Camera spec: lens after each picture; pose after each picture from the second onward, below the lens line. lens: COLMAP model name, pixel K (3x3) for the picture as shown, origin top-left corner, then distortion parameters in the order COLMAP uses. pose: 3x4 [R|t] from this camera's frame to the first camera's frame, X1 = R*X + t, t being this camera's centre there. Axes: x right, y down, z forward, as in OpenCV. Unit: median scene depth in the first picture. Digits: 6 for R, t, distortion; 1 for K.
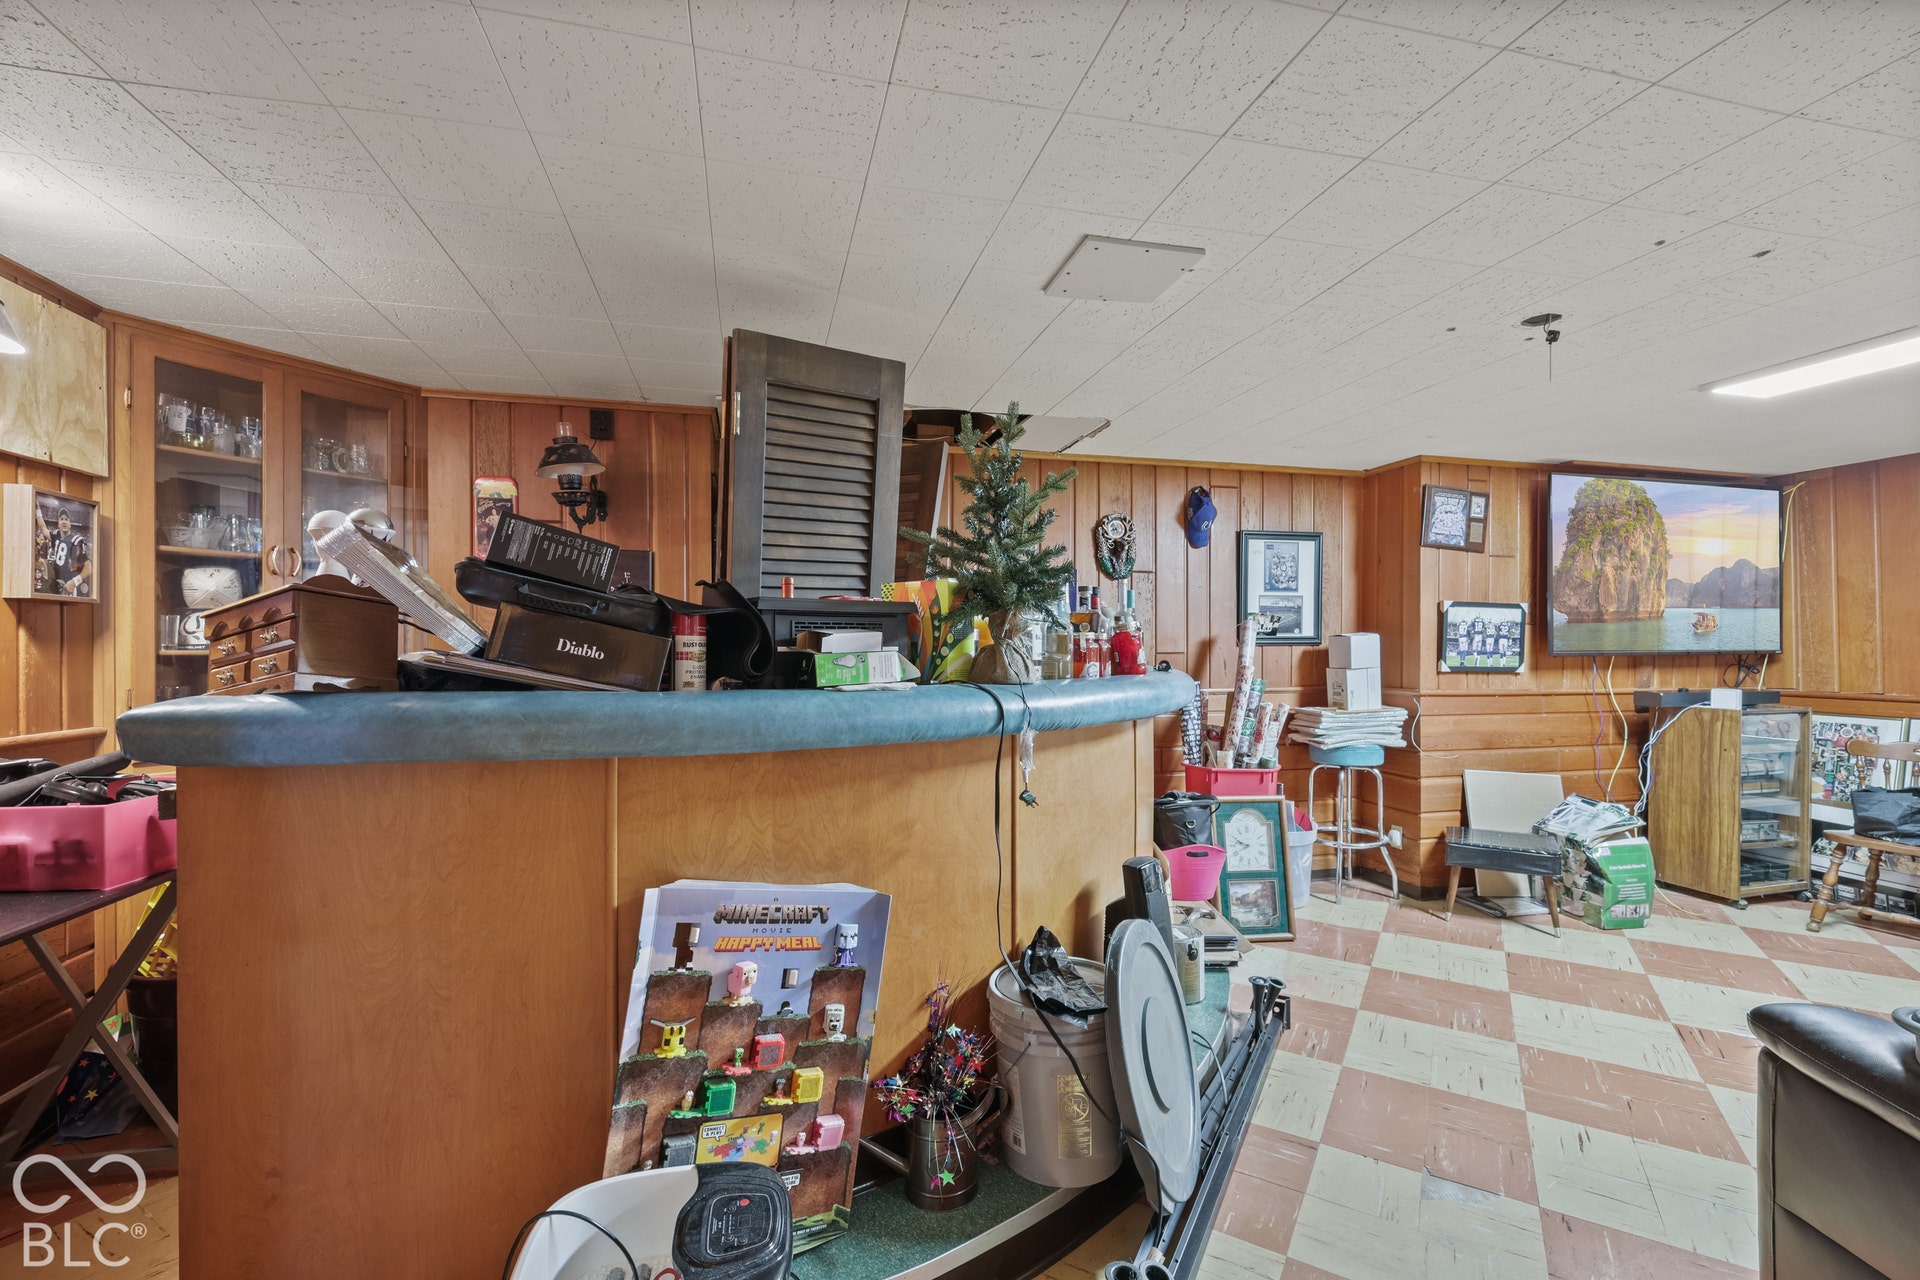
lens RADIAL K [[835.4, 0, 949.8], [0, 835.4, 649.5], [0, 0, 1]] dist [0.001180, 0.000164]
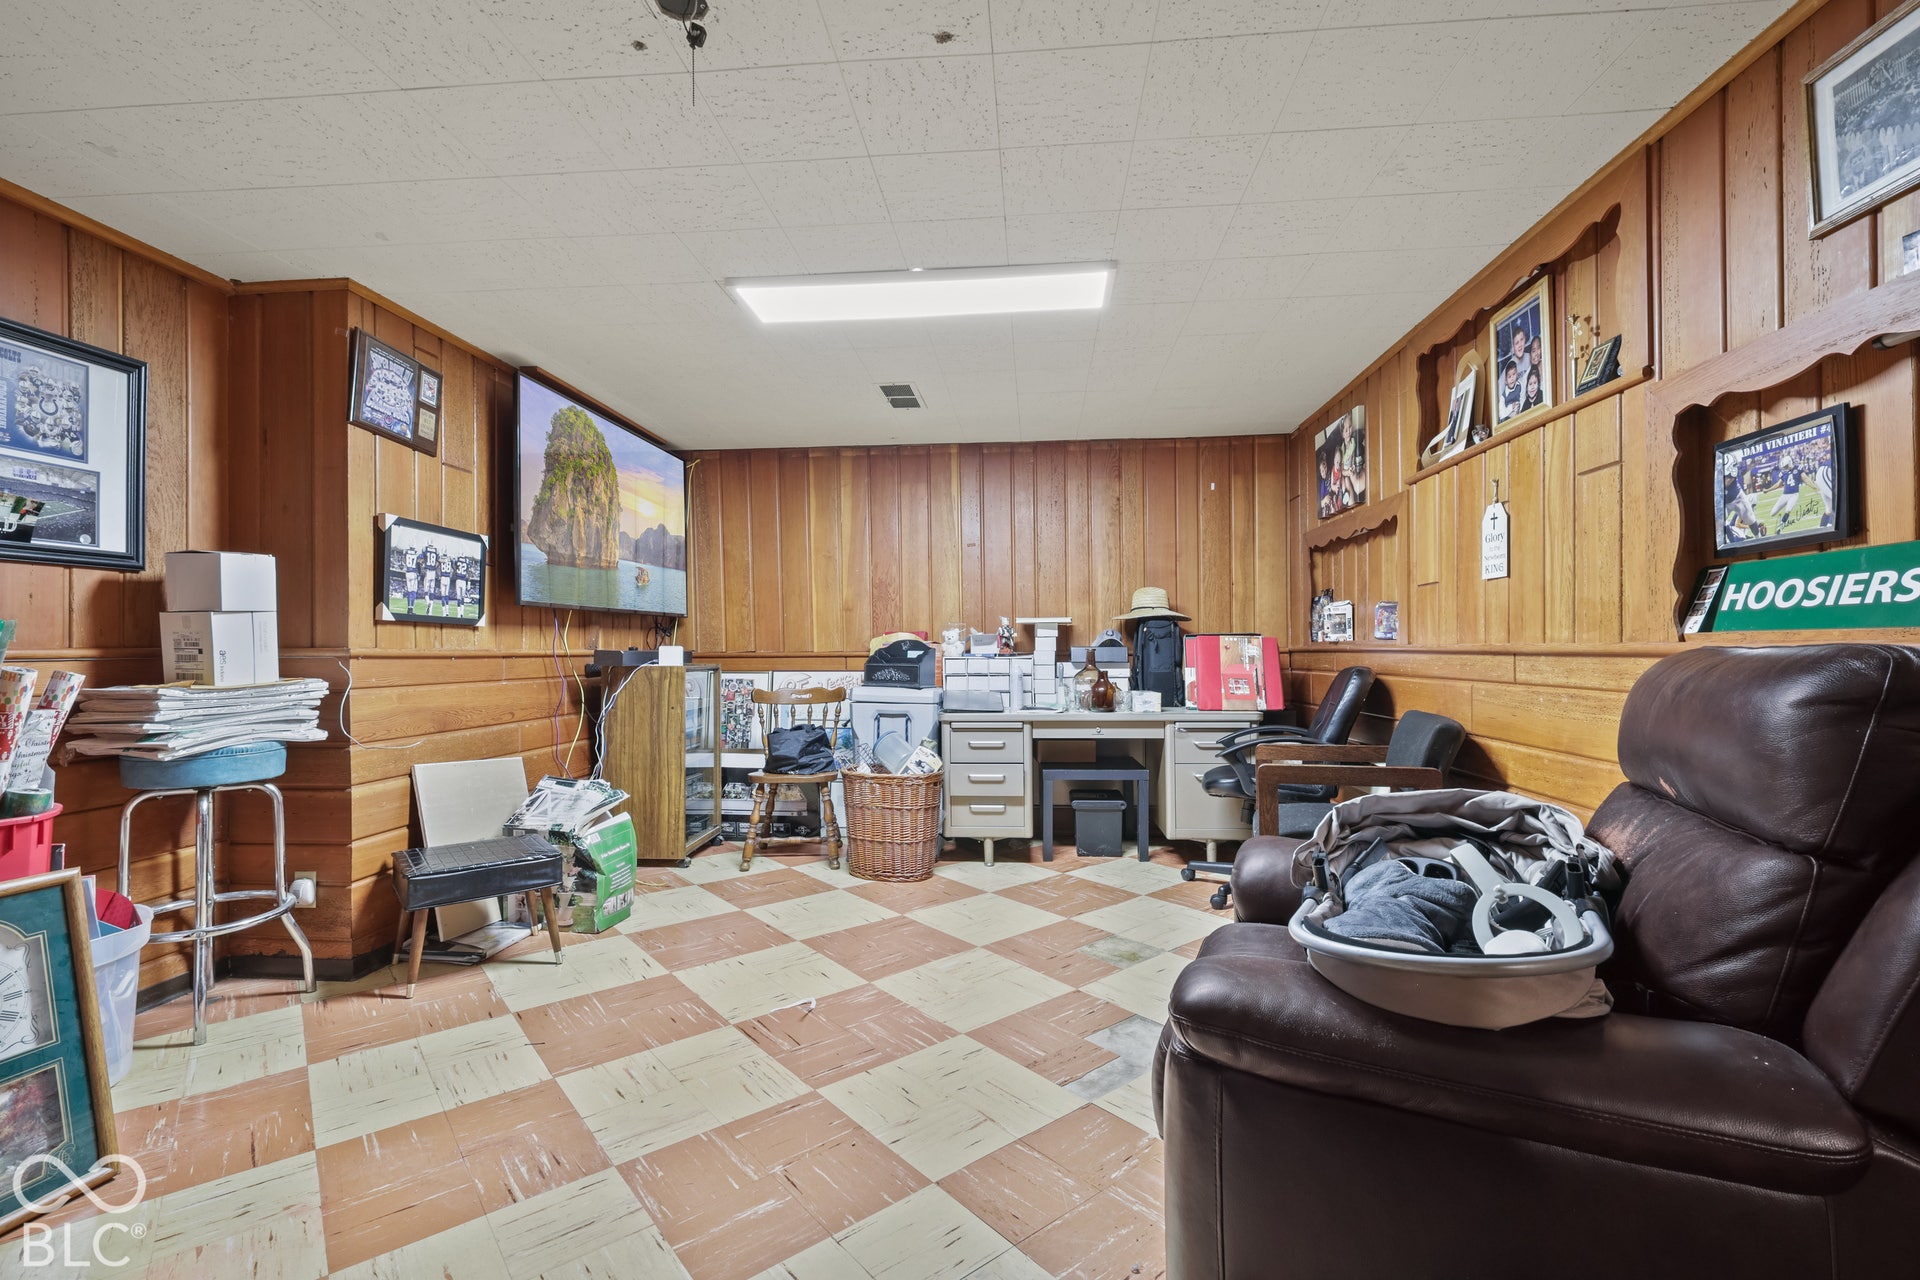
lens RADIAL K [[835.4, 0, 974.2], [0, 835.4, 649.7], [0, 0, 1]] dist [0.001180, 0.000164]
pose [[0.309586, -0.001512, 0.950870, 0.103327], [0.008824, 0.999960, -0.001283, 0.053615], [-0.950830, 0.008787, 0.309587, 0.344861]]
